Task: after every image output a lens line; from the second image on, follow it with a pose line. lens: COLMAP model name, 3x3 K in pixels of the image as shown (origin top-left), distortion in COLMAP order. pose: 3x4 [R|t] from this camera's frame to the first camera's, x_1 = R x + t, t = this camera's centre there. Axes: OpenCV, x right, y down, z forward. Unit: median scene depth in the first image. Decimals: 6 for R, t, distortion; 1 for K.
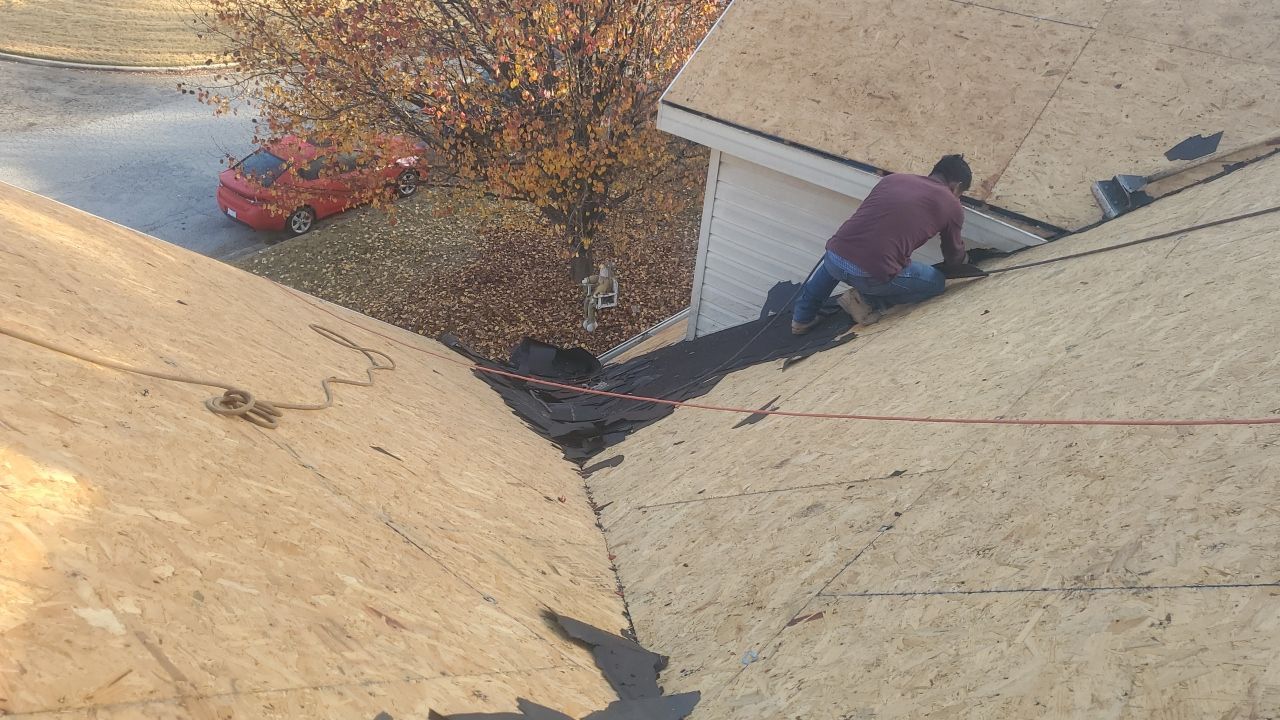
lens RADIAL K [[984.9, 0, 608.7], [0, 984.9, 363.8], [0, 0, 1]] dist [-0.002156, 0.009110]
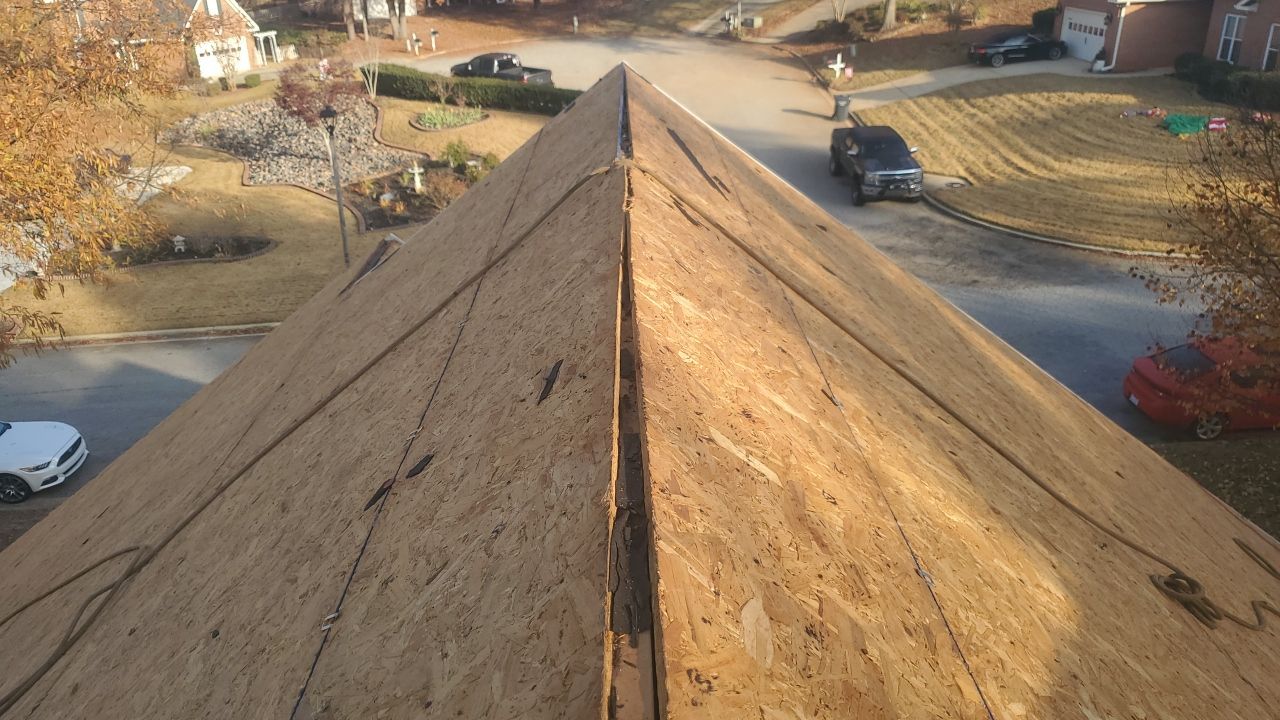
lens RADIAL K [[984.9, 0, 608.7], [0, 984.9, 363.8], [0, 0, 1]] dist [-0.002156, 0.009110]
pose [[0.642771, 0.219344, -0.733985, -0.051756], [-0.340839, 0.939957, -0.017586, 0.030579], [0.686057, 0.261475, 0.678938, -0.095760]]
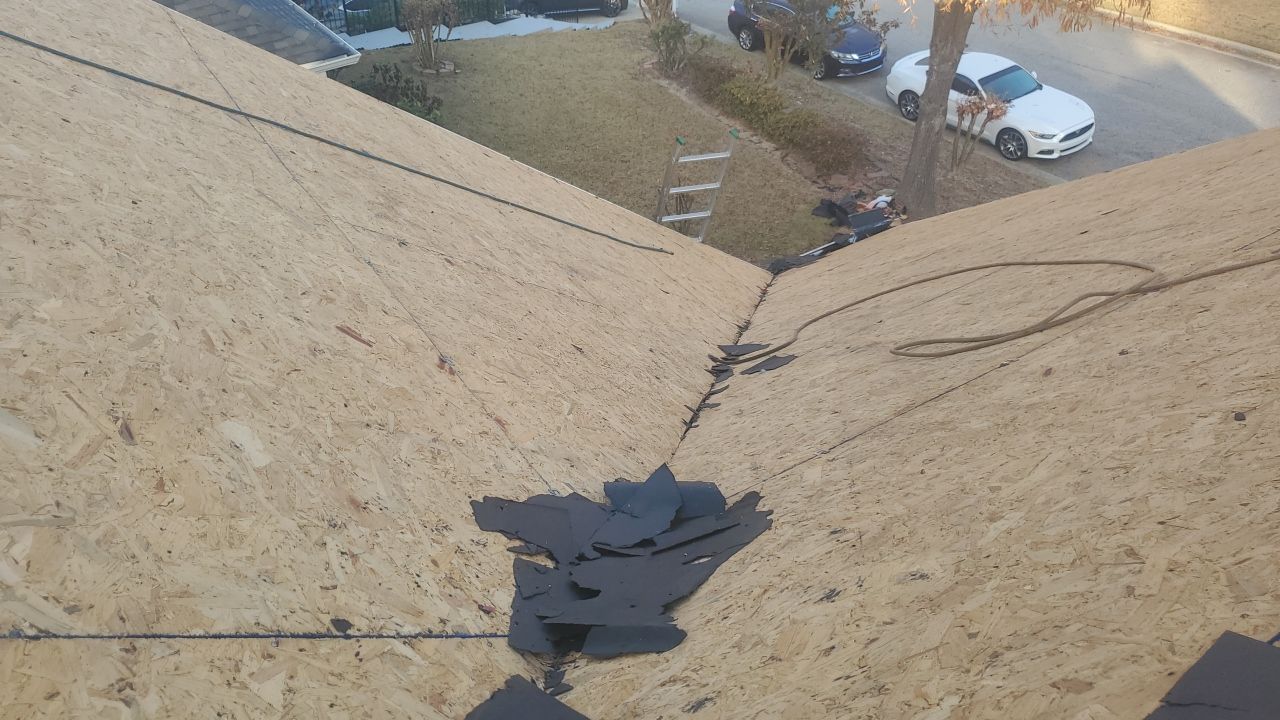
lens RADIAL K [[984.9, 0, 608.7], [0, 984.9, 363.8], [0, 0, 1]] dist [-0.002156, 0.009110]
pose [[-0.302668, 0.546881, -0.780585, -0.107288], [-0.493878, 0.610473, 0.619199, 0.073503], [0.815154, 0.572925, 0.085321, -0.135744]]
